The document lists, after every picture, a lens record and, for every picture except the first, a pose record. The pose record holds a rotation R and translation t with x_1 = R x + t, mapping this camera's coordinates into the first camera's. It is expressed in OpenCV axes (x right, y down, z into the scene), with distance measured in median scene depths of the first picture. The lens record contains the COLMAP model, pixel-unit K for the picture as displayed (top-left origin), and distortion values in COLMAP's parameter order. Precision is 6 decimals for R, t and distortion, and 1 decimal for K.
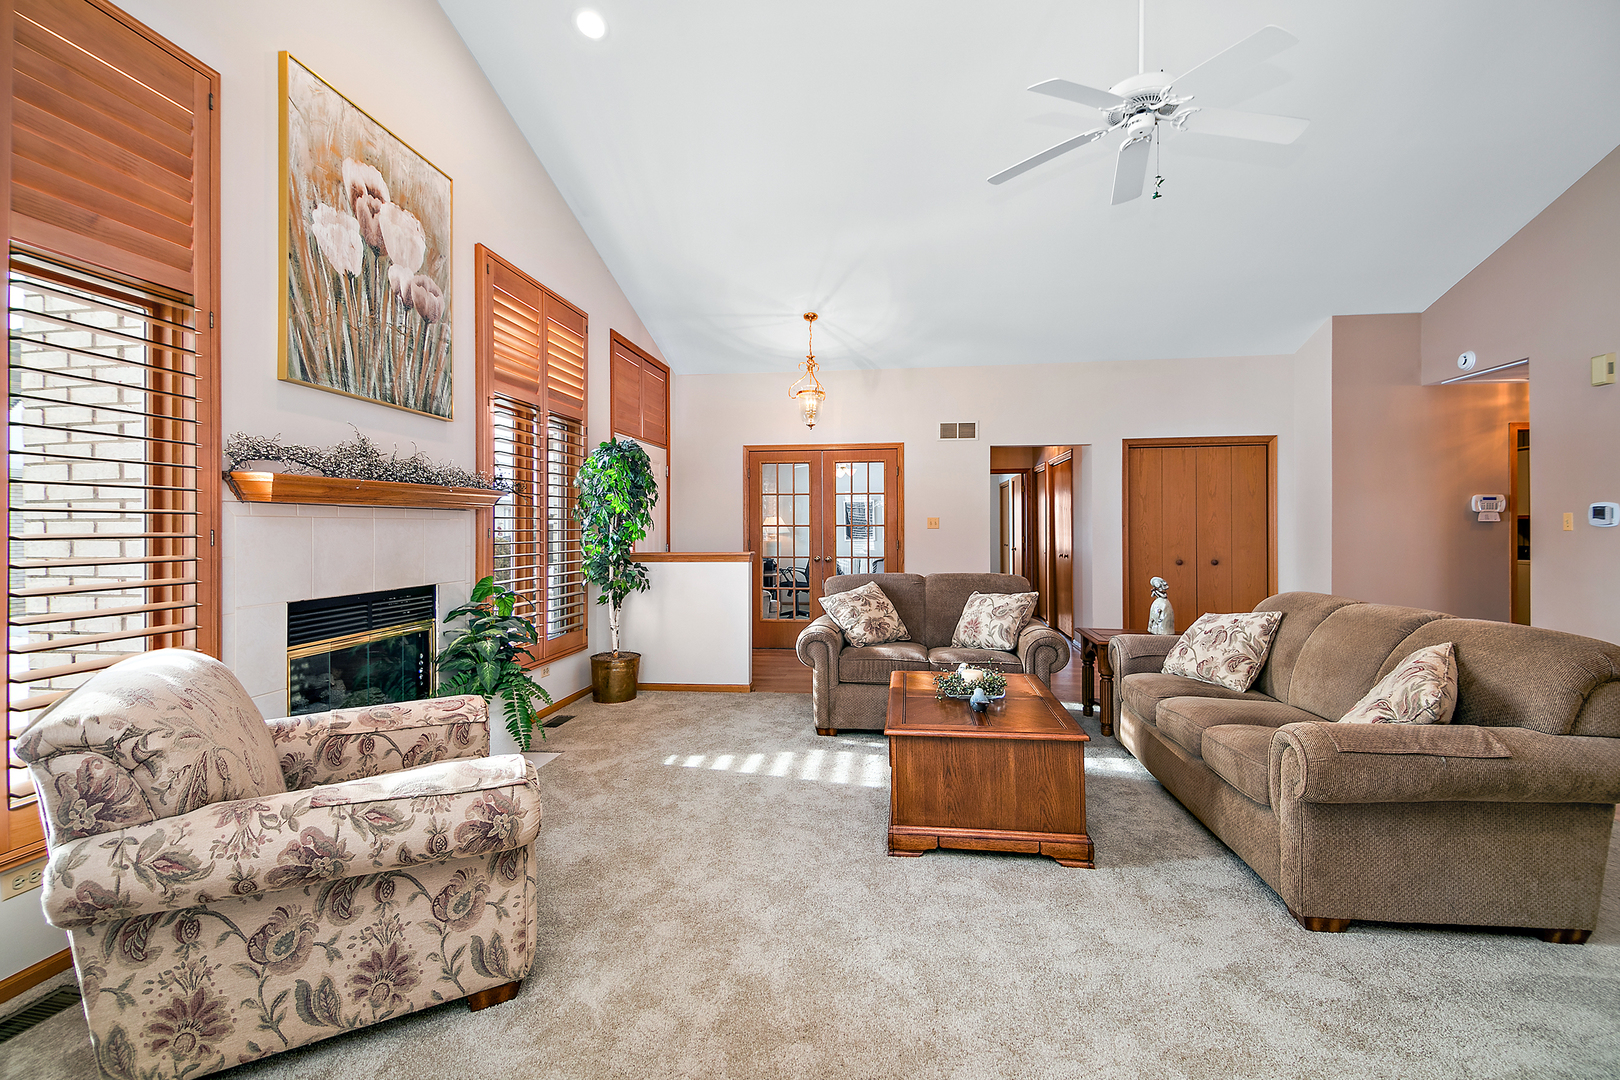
lens RADIAL K [[733.2, 0, 817.0], [0, 733.2, 536.4], [0, 0, 1]] dist [0.005184, -0.001636]
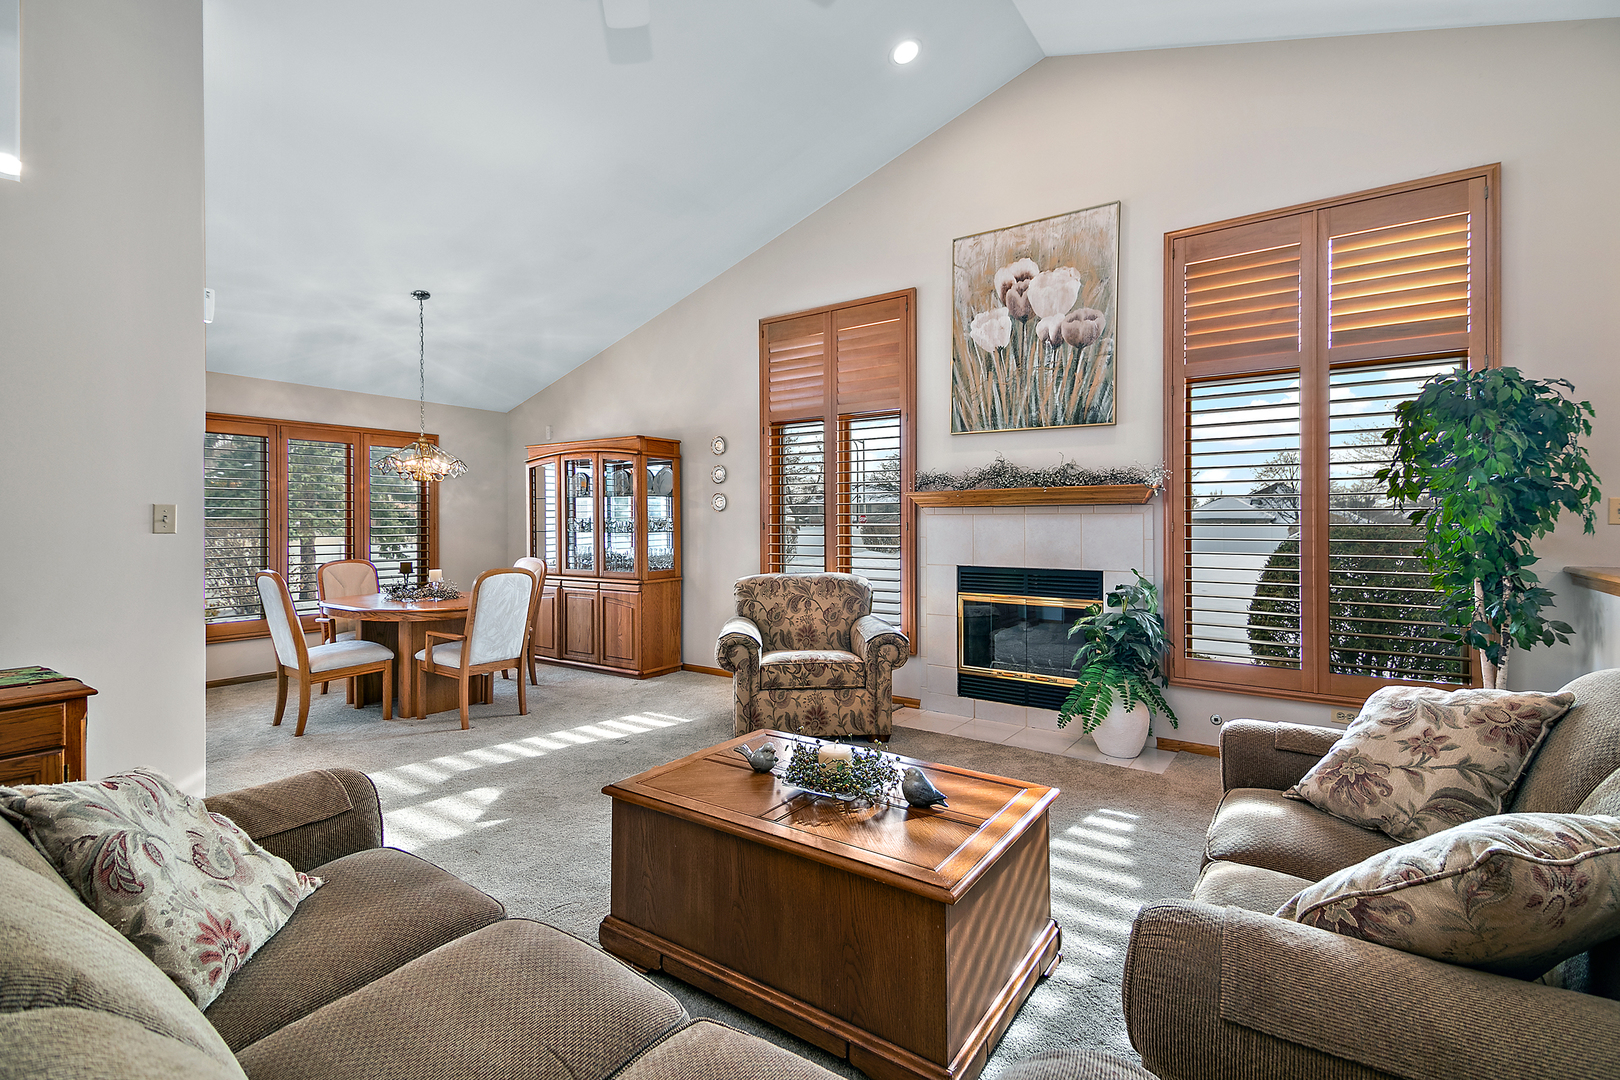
lens RADIAL K [[733.2, 0, 811.9], [0, 733.2, 527.2], [0, 0, 1]] dist [0.005184, -0.001636]
pose [[-0.475162, 0.014907, -0.879772, 0.737424], [-0.004042, 0.999809, 0.019124, -0.023497], [0.879889, 0.012643, -0.475011, 1.212273]]
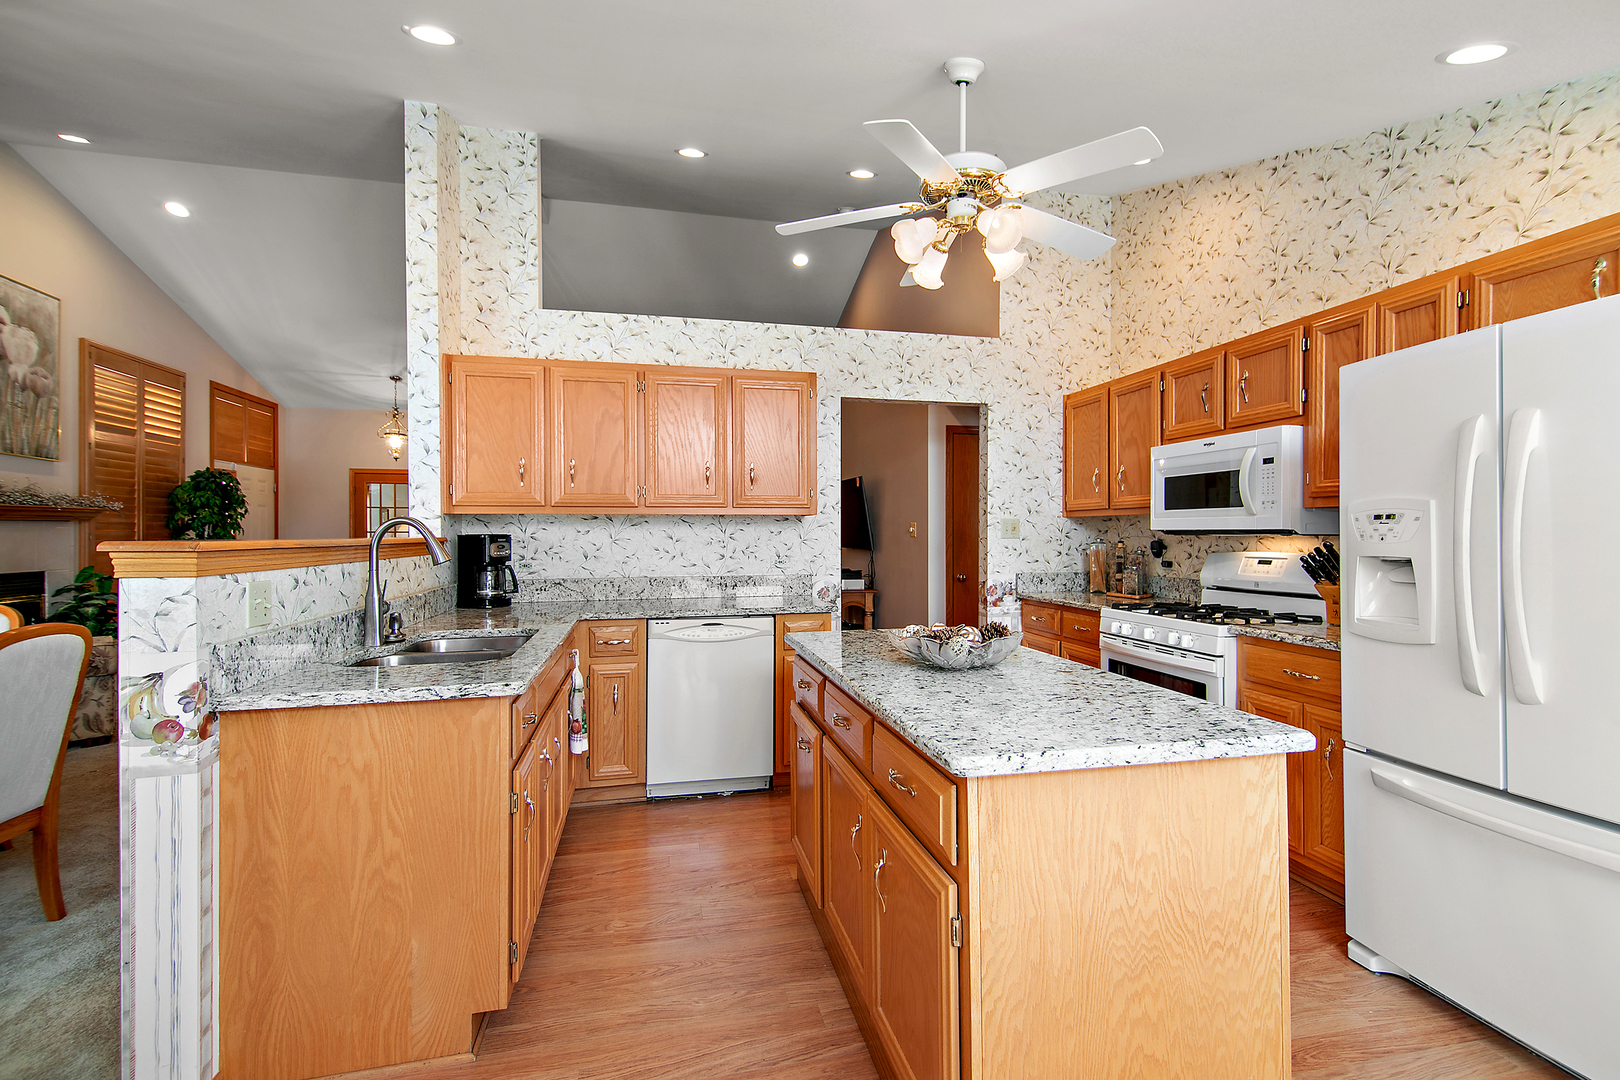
lens RADIAL K [[733.2, 0, 814.1], [0, 733.2, 535.0], [0, 0, 1]] dist [0.005184, -0.001636]
pose [[0.935542, -0.002272, 0.353209, 0.436299], [0.006164, 0.999932, -0.009895, 0.017205], [-0.353163, 0.011435, 0.935492, -1.001183]]
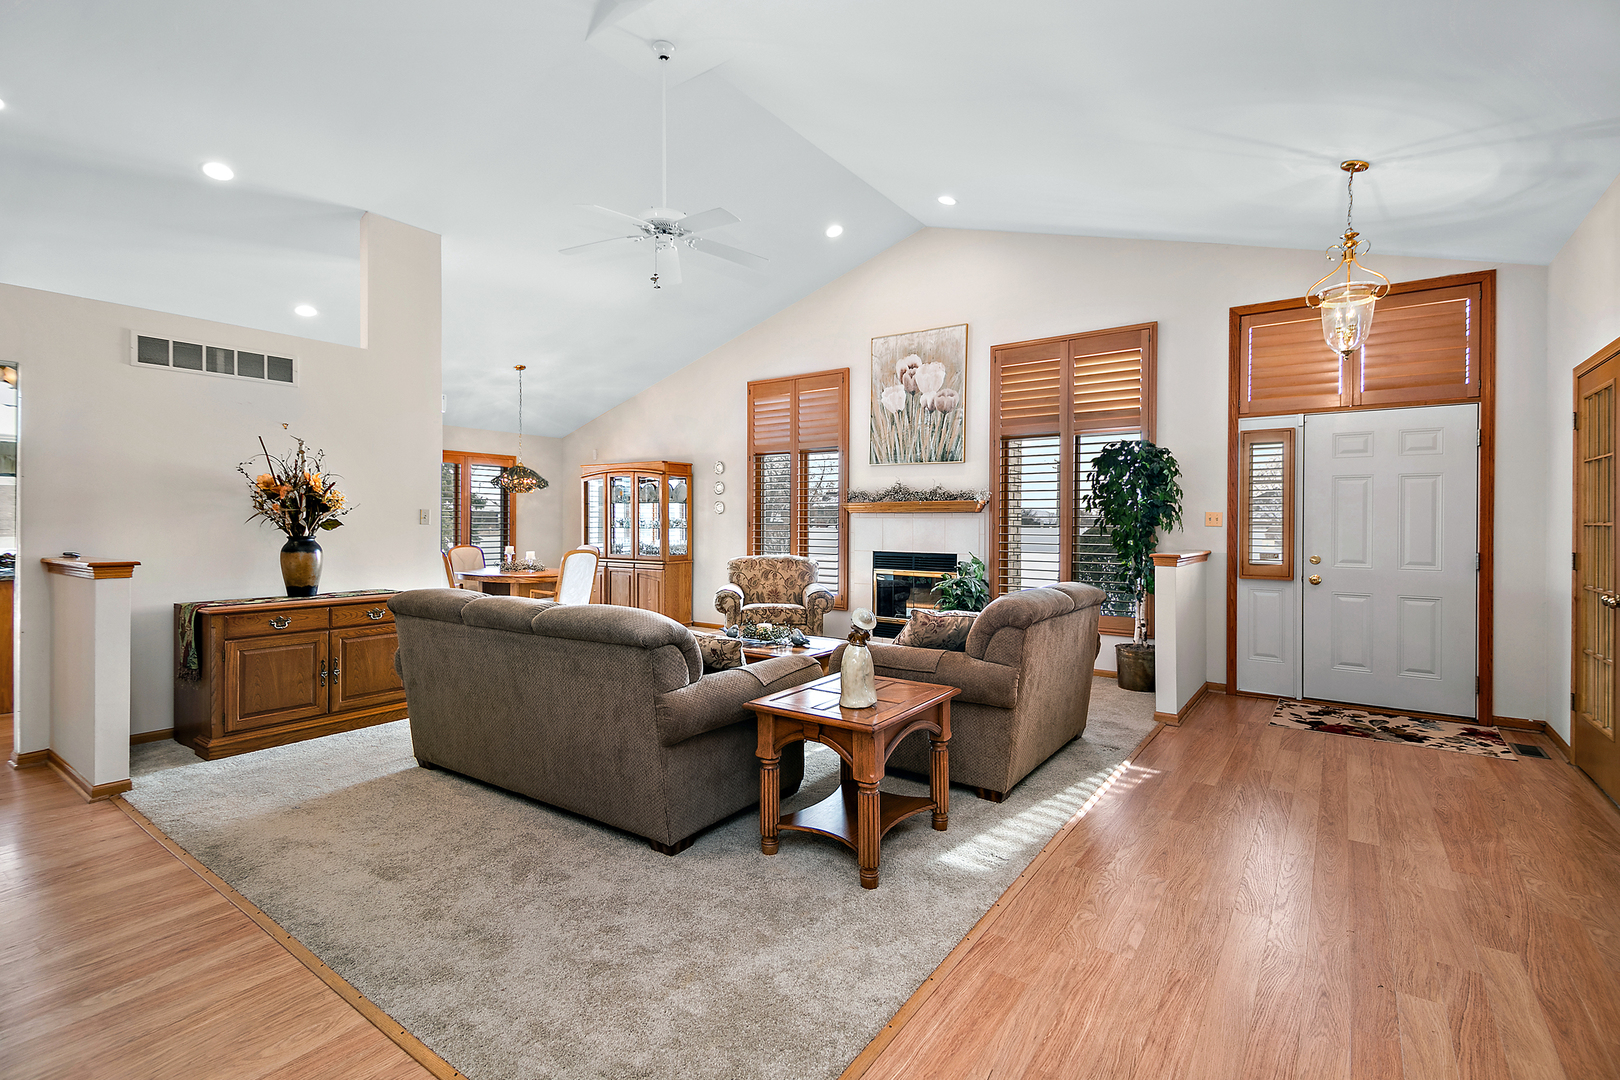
lens RADIAL K [[733.2, 0, 815.3], [0, 733.2, 533.1], [0, 0, 1]] dist [0.005184, -0.001636]
pose [[-0.479993, 0.014996, -0.877144, 1.312942], [-0.012426, 0.999637, 0.023889, -0.026297], [0.877185, 0.022366, -0.479632, 1.654913]]
